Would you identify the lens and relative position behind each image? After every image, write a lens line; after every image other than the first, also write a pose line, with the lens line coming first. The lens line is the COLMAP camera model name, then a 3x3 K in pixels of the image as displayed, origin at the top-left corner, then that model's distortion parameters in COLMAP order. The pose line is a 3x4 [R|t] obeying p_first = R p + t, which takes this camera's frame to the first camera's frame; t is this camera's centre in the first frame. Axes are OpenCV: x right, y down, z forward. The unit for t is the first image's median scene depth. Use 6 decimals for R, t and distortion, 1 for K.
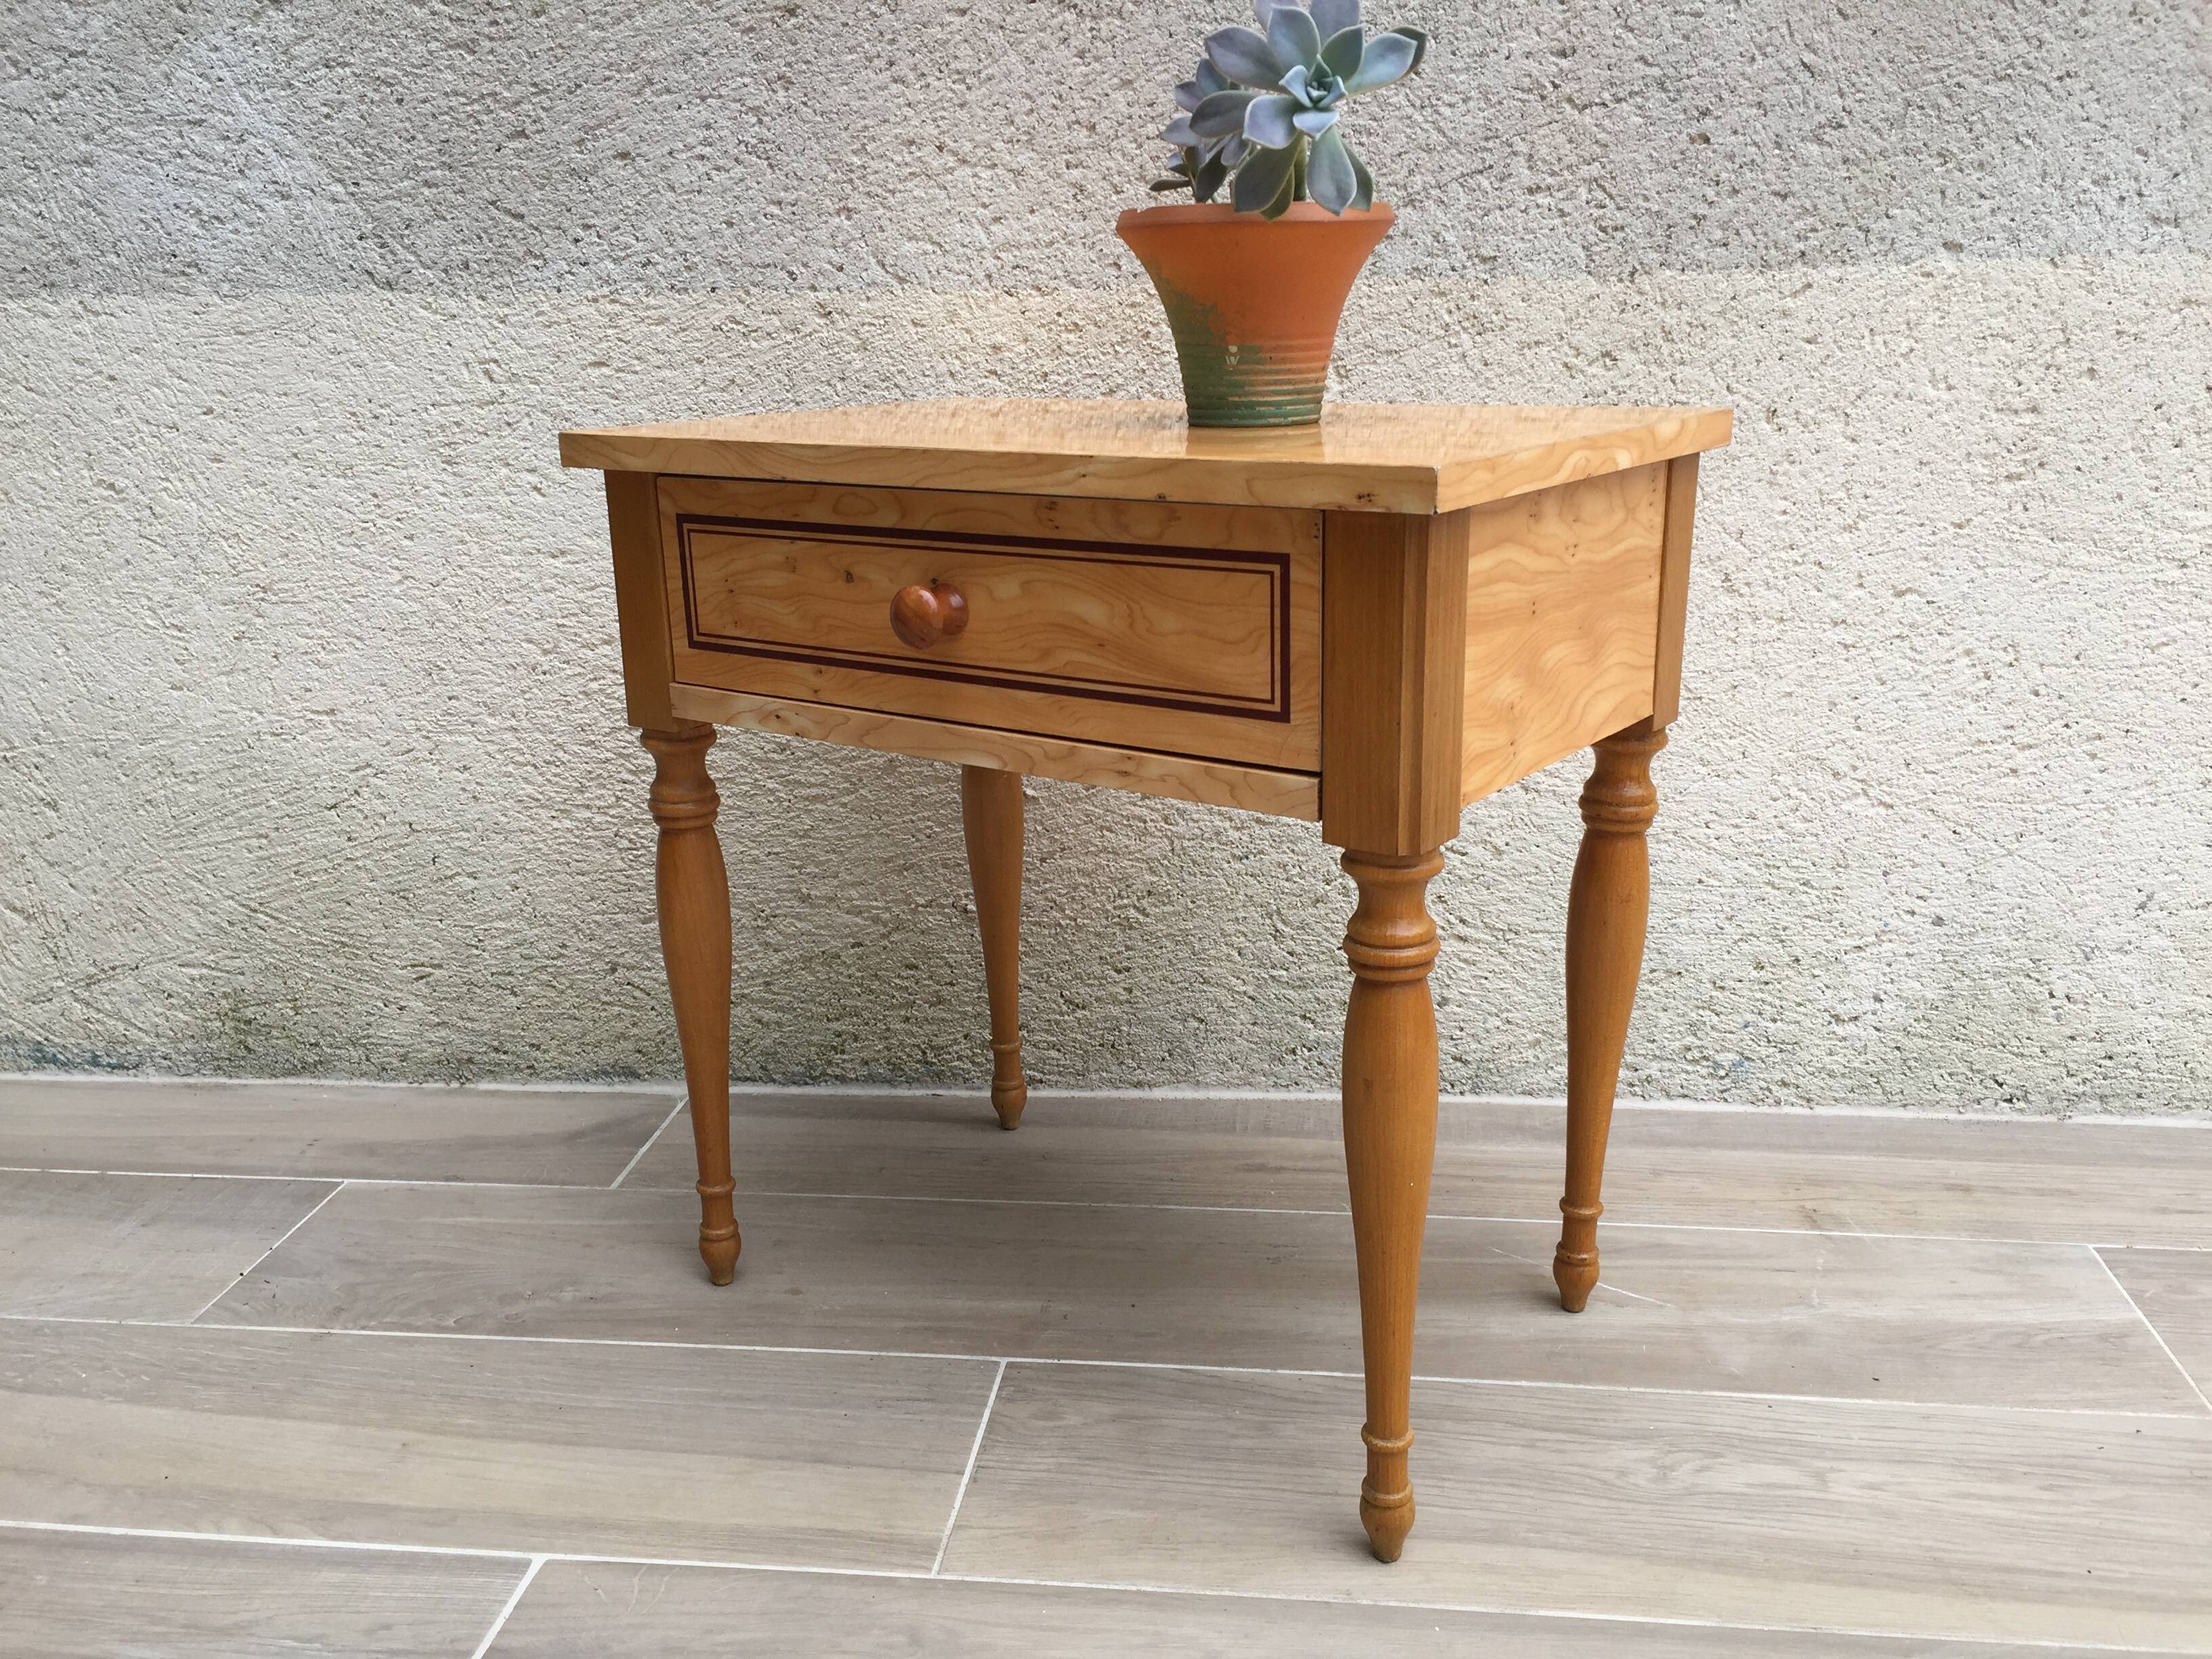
lens RADIAL K [[1919.2, 0, 1078.9], [0, 1919.2, 818.9], [0, 0, 1]] dist [0.079571, -0.127891]
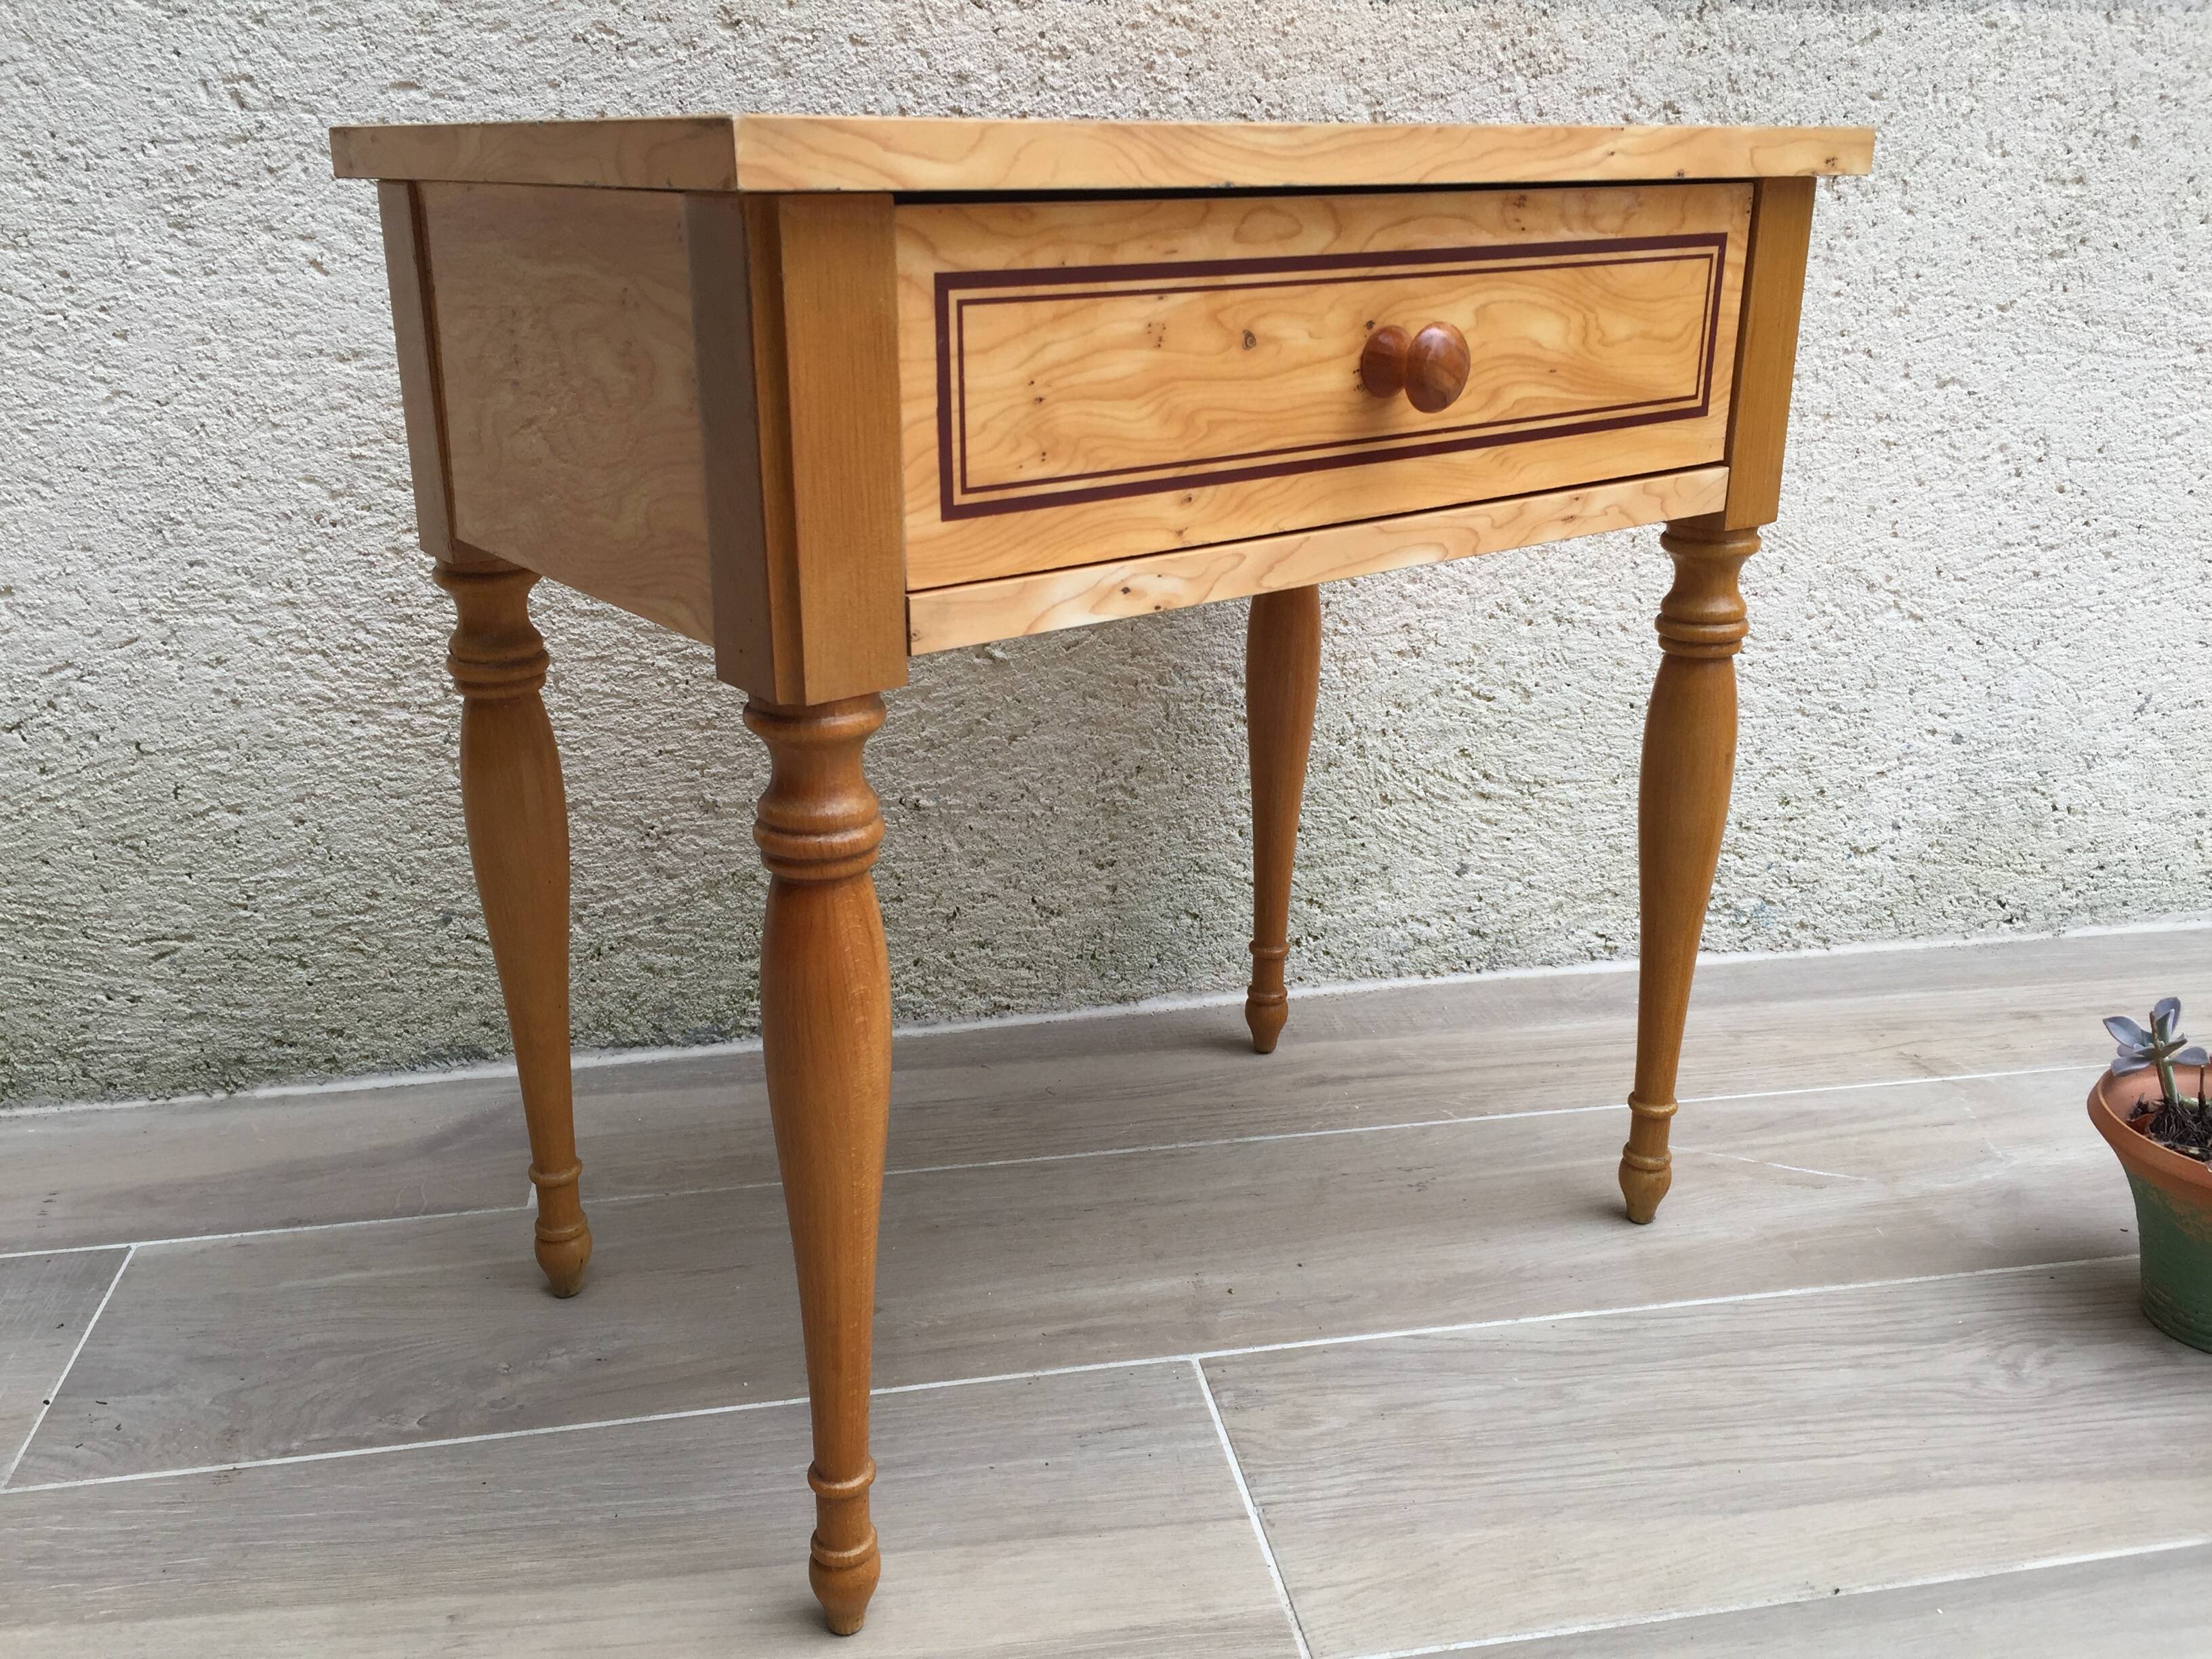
lens RADIAL K [[1919.2, 0, 1119.6], [0, 1919.2, 828.3], [0, 0, 1]] dist [0.079571, -0.127891]
pose [[0.953417, -0.077085, 0.291639, -0.228166], [0.060875, 0.996074, 0.064268, 0.010545], [-0.295448, -0.043521, 0.954367, 0.218031]]
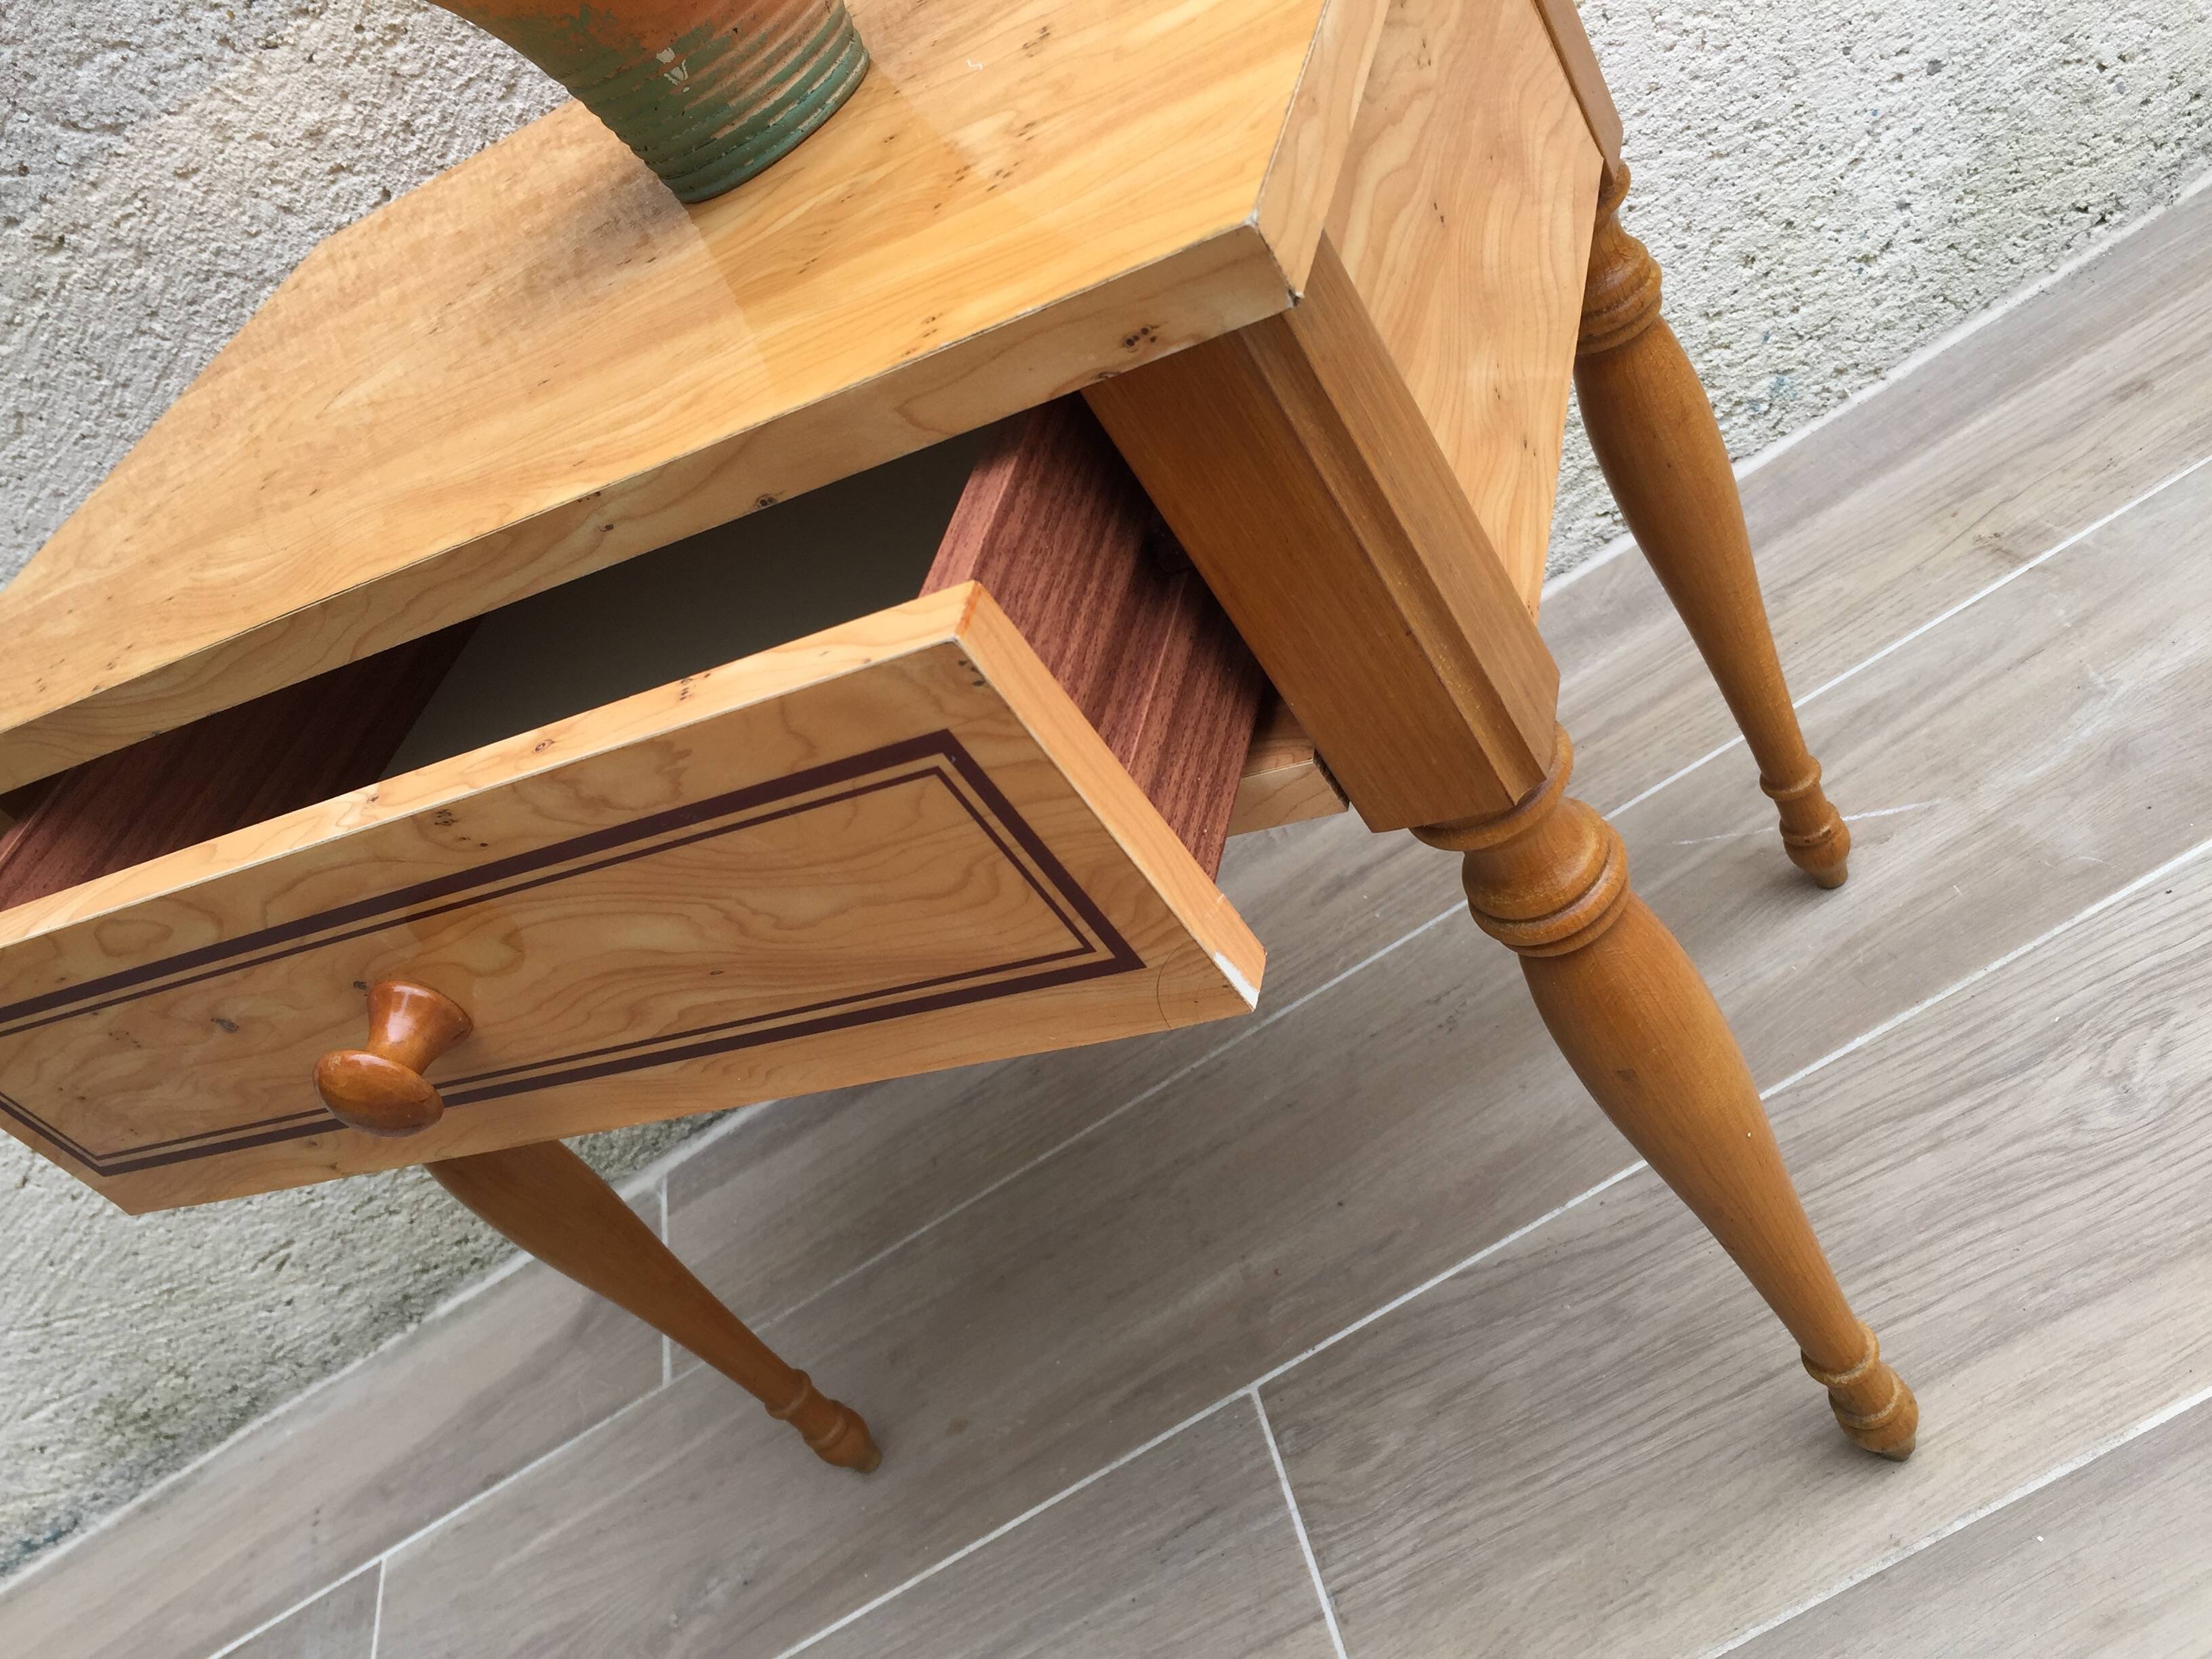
lens RADIAL K [[1919.2, 0, 1112.6], [0, 1919.2, 842.1], [0, 0, 1]] dist [0.079571, -0.127891]
pose [[0.818481, -0.573732, -0.030347, 0.054059], [0.550648, 0.768286, 0.326379, -0.129140], [-0.163939, -0.283846, 0.944752, 0.296404]]
